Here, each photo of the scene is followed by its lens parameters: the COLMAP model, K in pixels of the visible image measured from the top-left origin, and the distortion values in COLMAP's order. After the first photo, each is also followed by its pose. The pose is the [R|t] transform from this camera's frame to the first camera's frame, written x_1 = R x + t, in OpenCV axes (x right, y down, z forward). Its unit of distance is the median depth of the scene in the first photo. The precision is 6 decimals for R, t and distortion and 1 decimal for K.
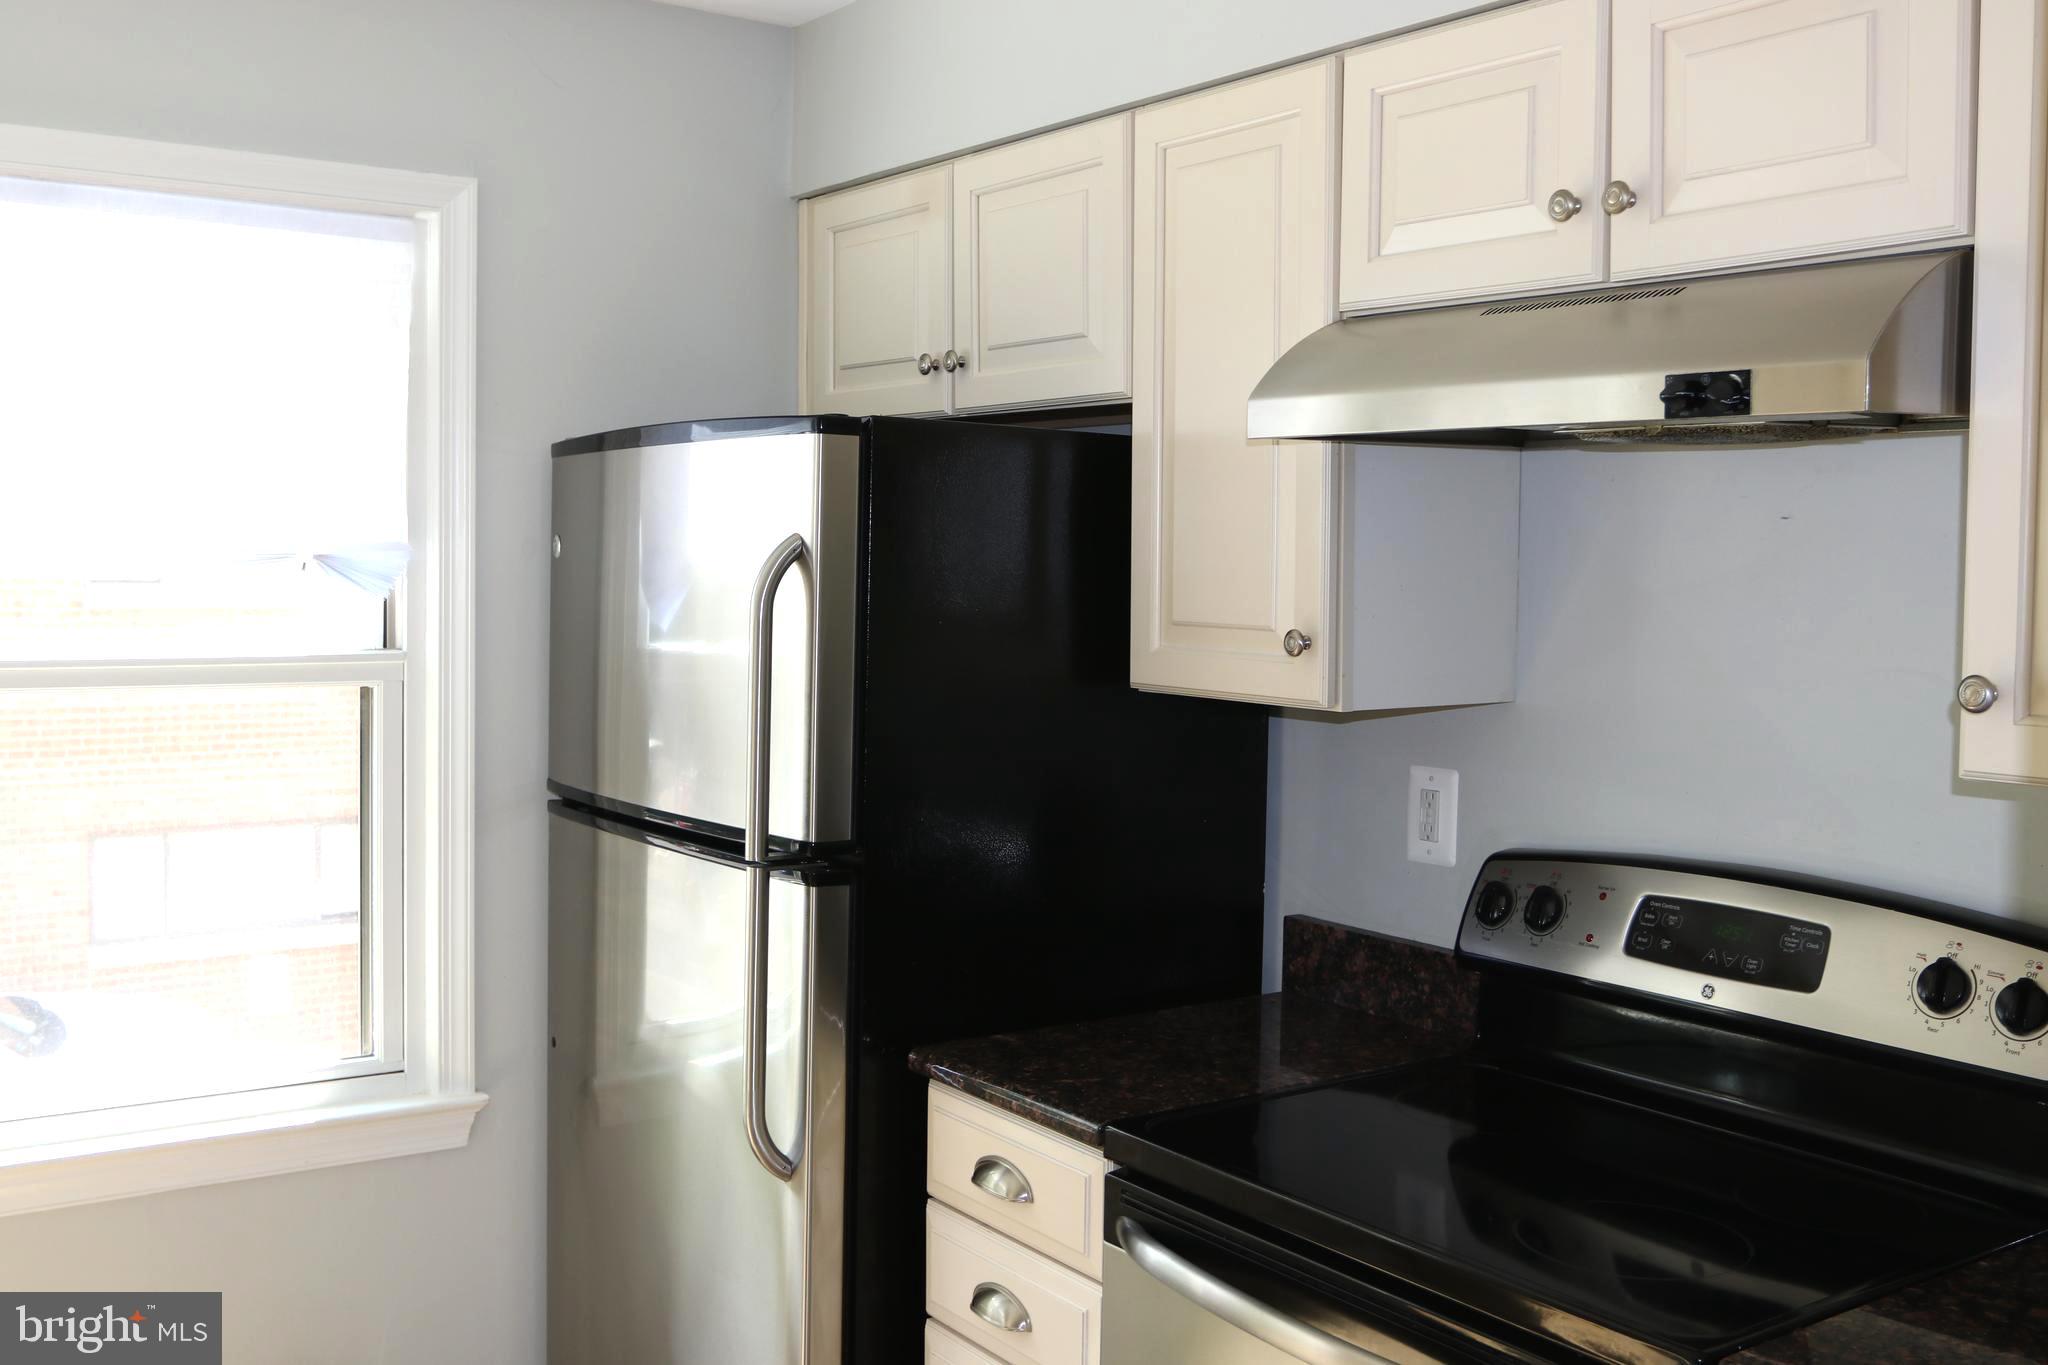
lens RADIAL K [[2010.0, 0, 1018.2], [0, 2010.0, 653.0], [0, 0, 1]] dist [-0.075946, 0.081602]
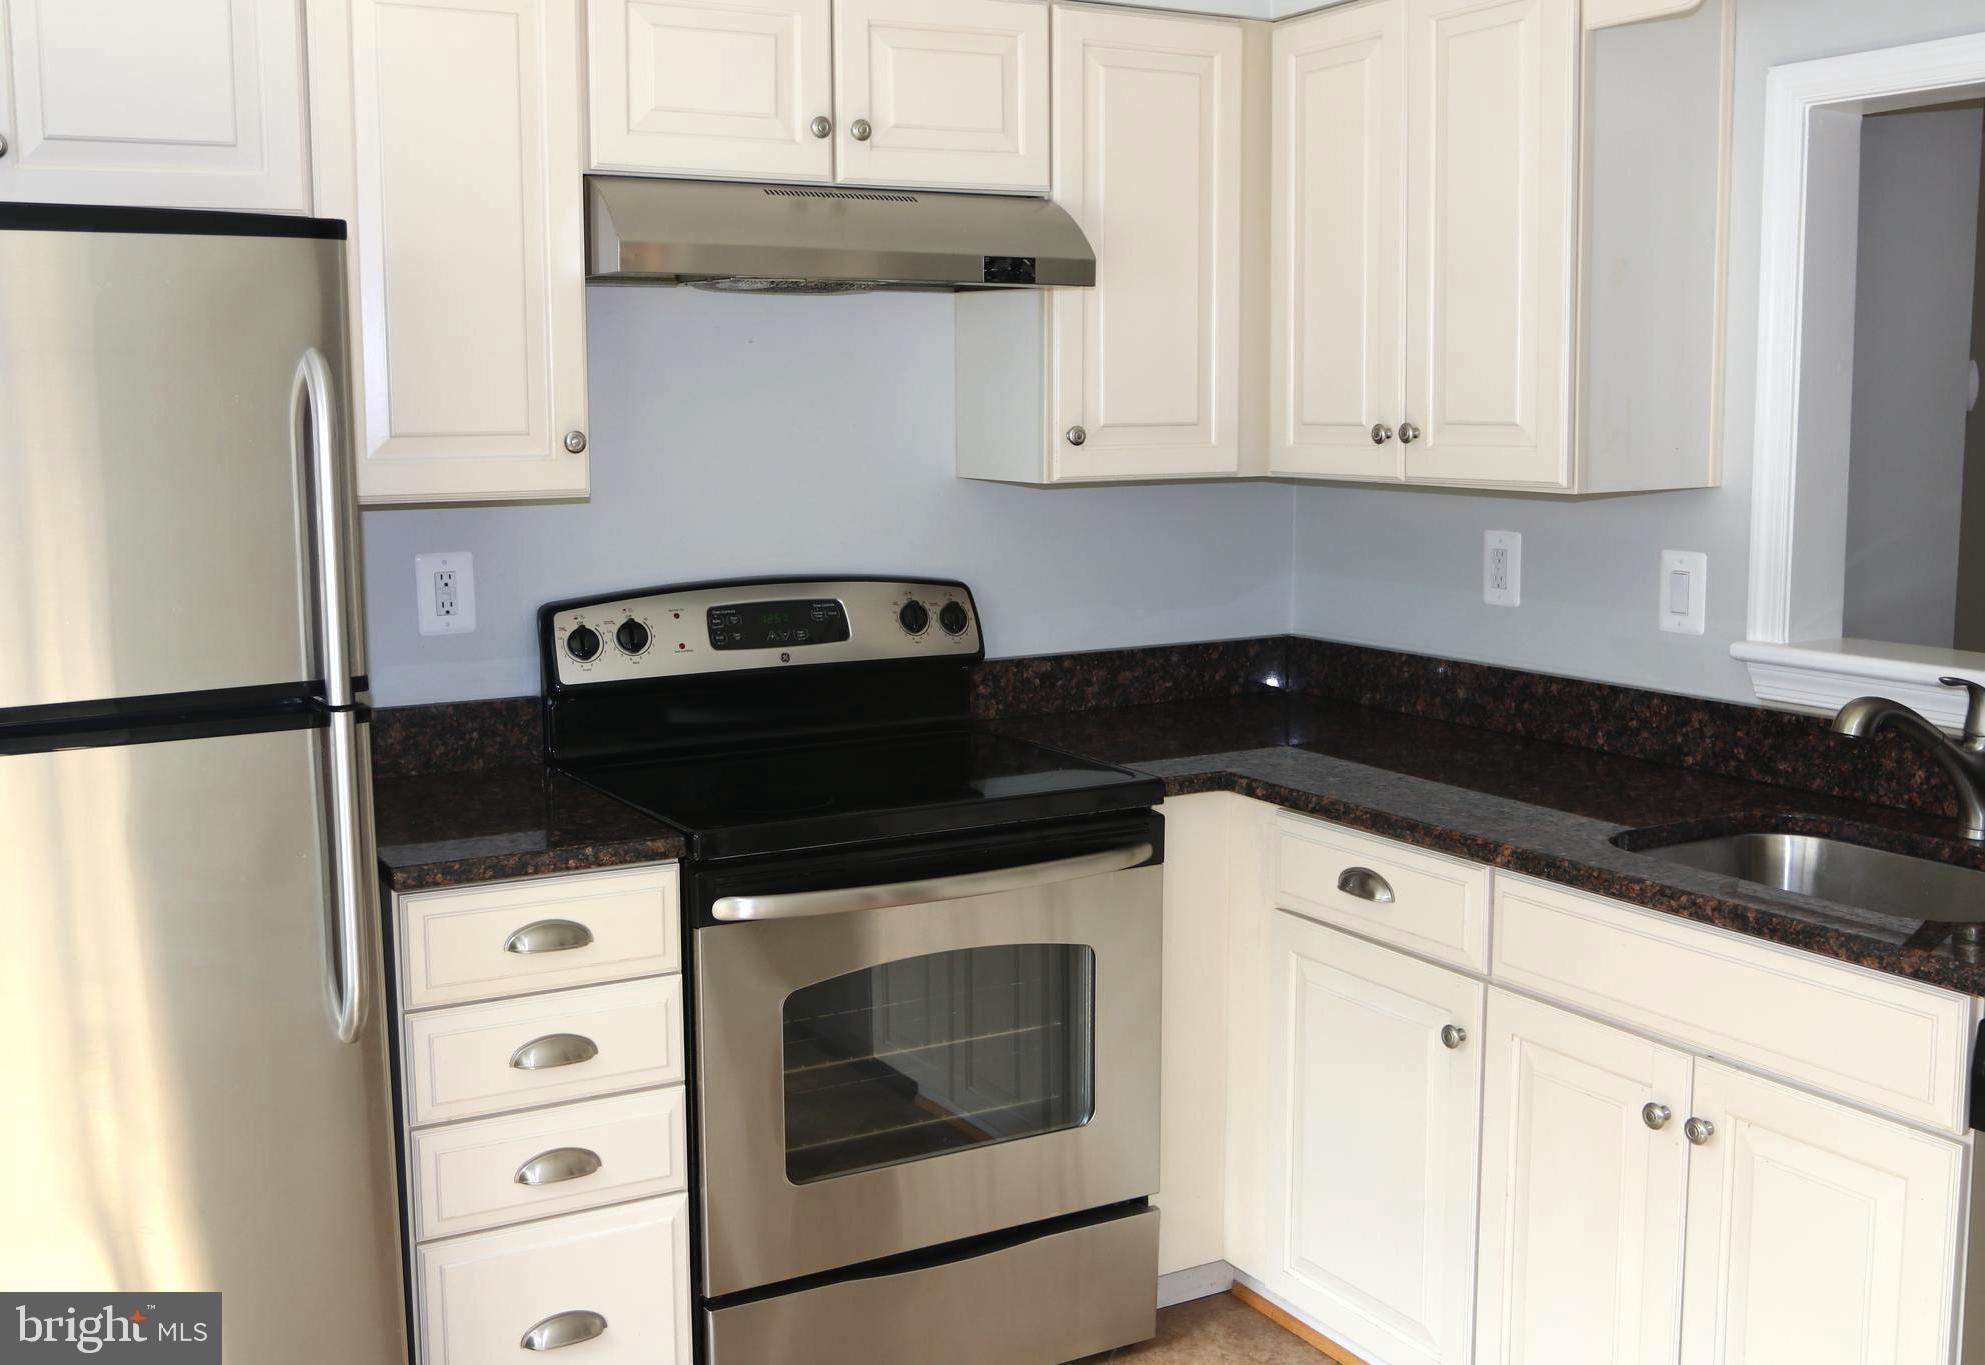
lens RADIAL K [[2013.9, 0, 948.9], [0, 2013.9, 653.4], [0, 0, 1]] dist [-0.072488, 0.078844]
pose [[0.103770, -0.139999, 0.984699, -0.927300], [0.060431, 0.989102, 0.134257, -0.024644], [-0.992764, 0.045575, 0.111100, 0.572463]]
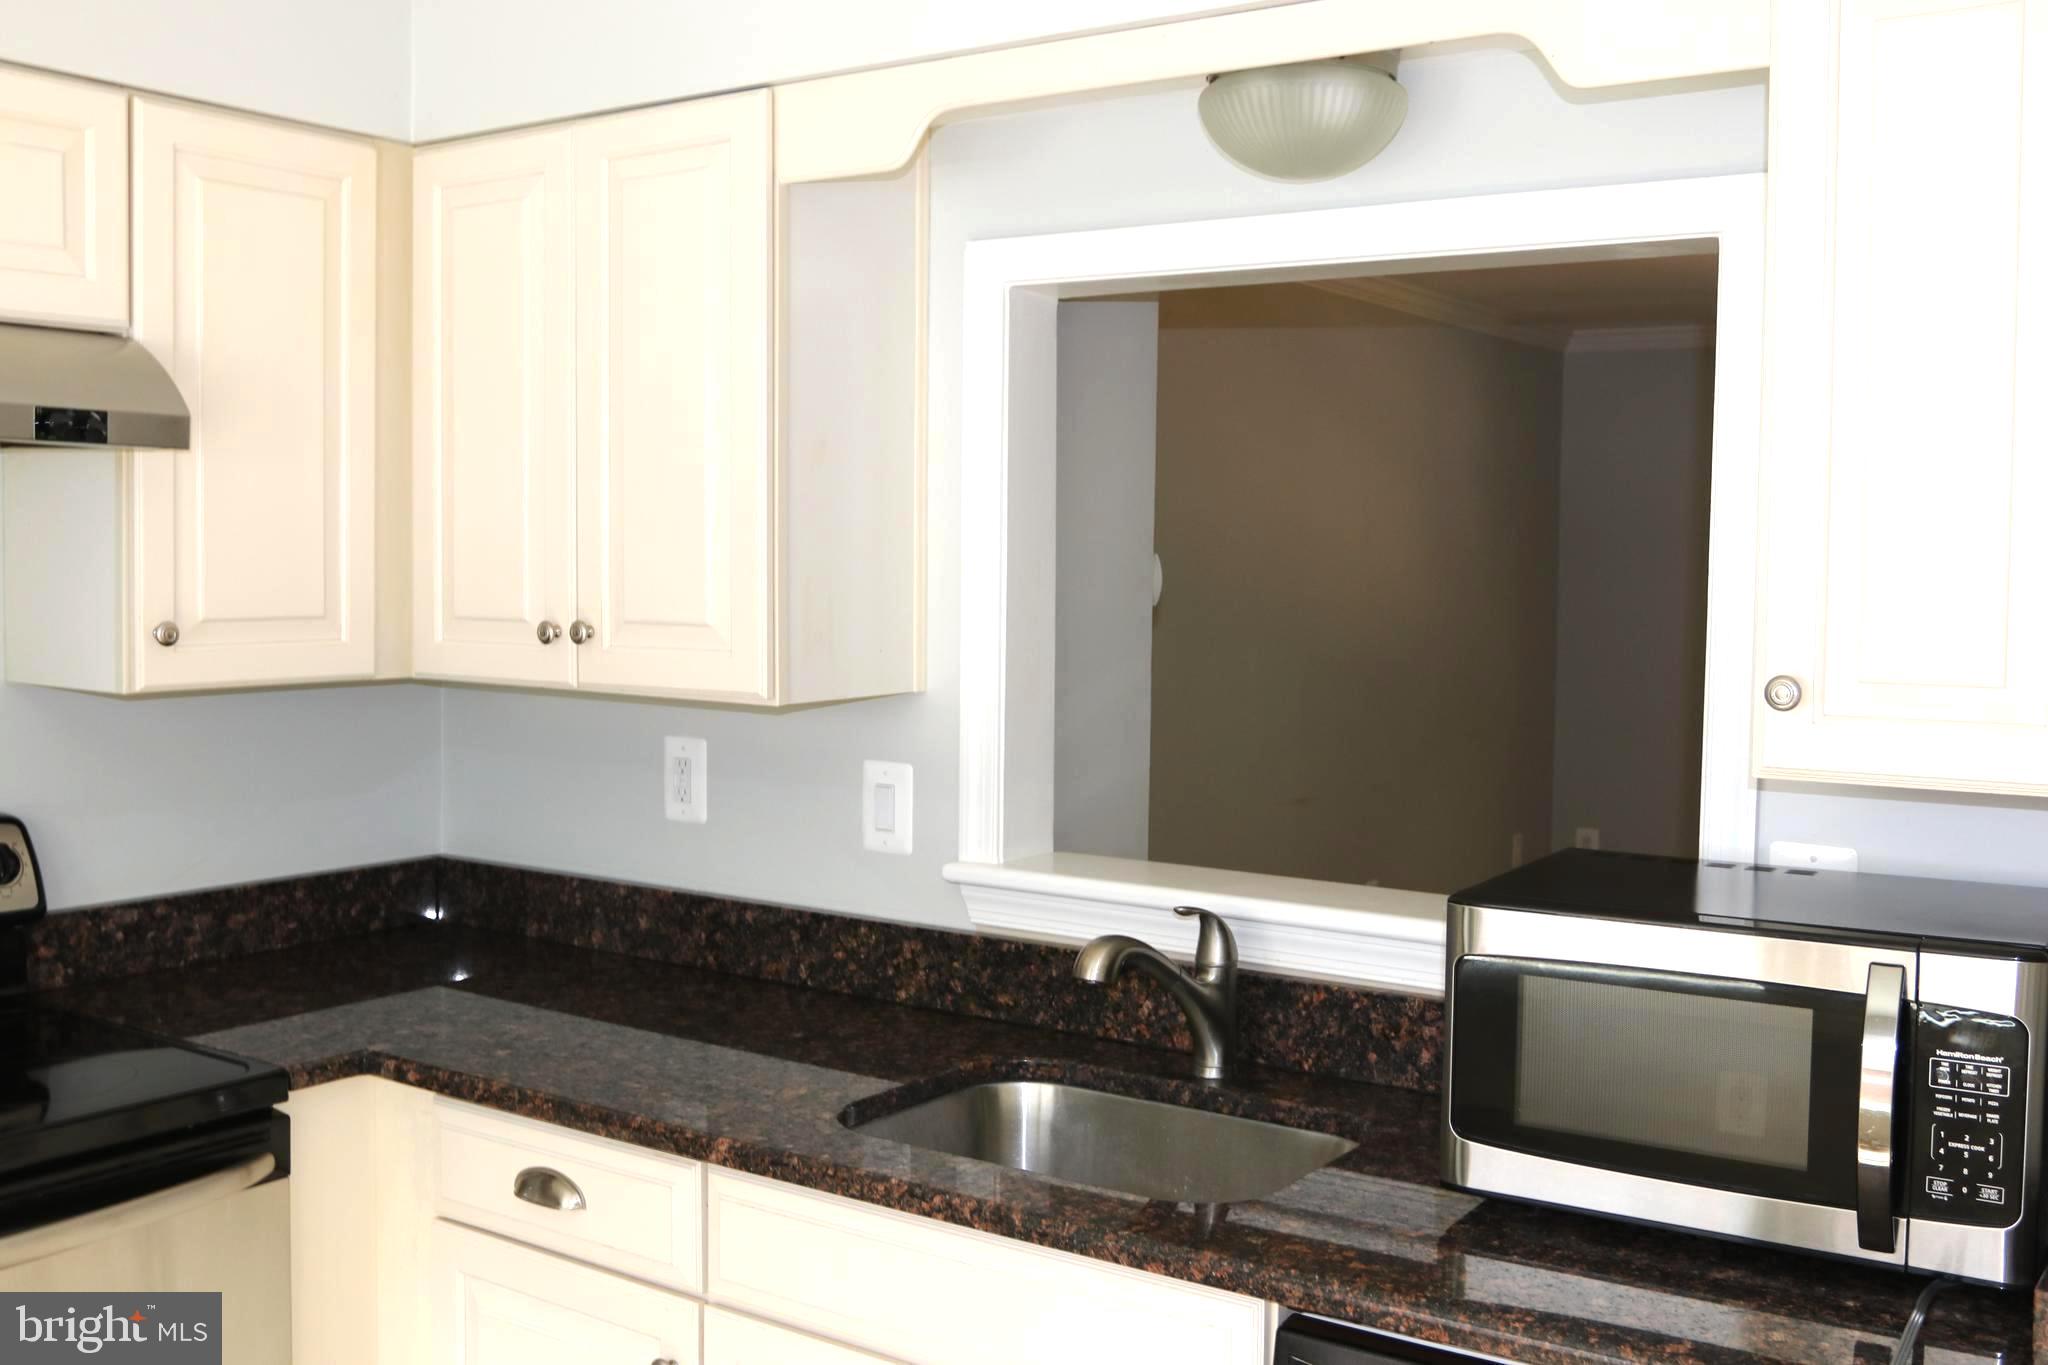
lens RADIAL K [[2010.0, 0, 1018.2], [0, 2010.0, 653.0], [0, 0, 1]] dist [-0.075946, 0.081602]
pose [[-0.345984, -0.064737, 0.936004, -0.737439], [0.031943, 0.996226, 0.080709, -0.042373], [-0.937697, 0.057823, -0.342610, 0.568888]]
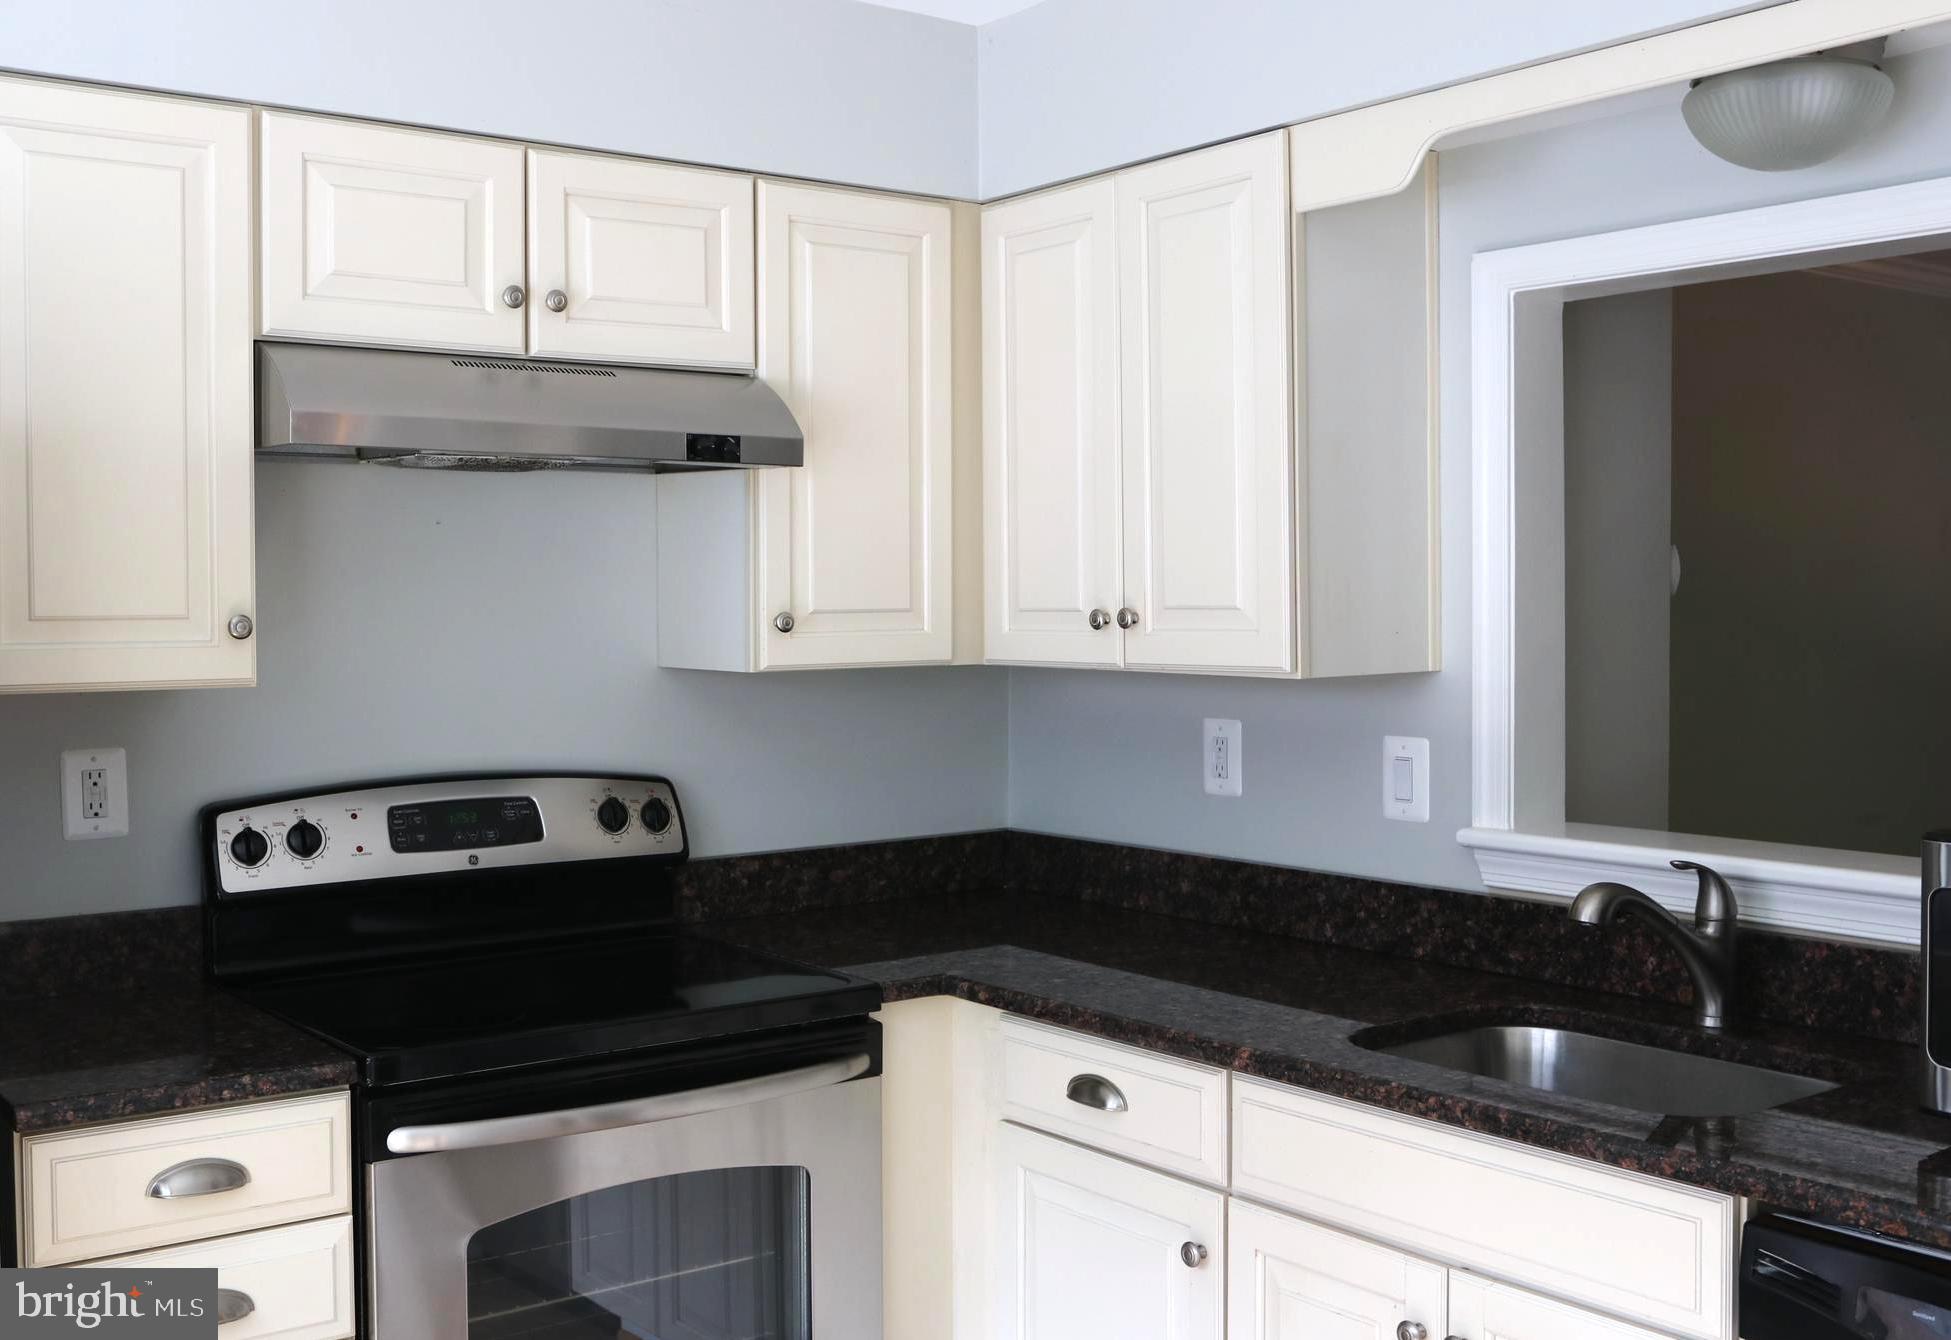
lens RADIAL K [[2013.0, 0, 914.4], [0, 2013.0, 649.8], [0, 0, 1]] dist [-0.077290, 0.092534]
pose [[-0.024685, -0.041102, 0.998850, -0.863703], [0.057593, 0.997436, 0.042468, -0.015899], [-0.998035, 0.058576, -0.022255, 0.577091]]
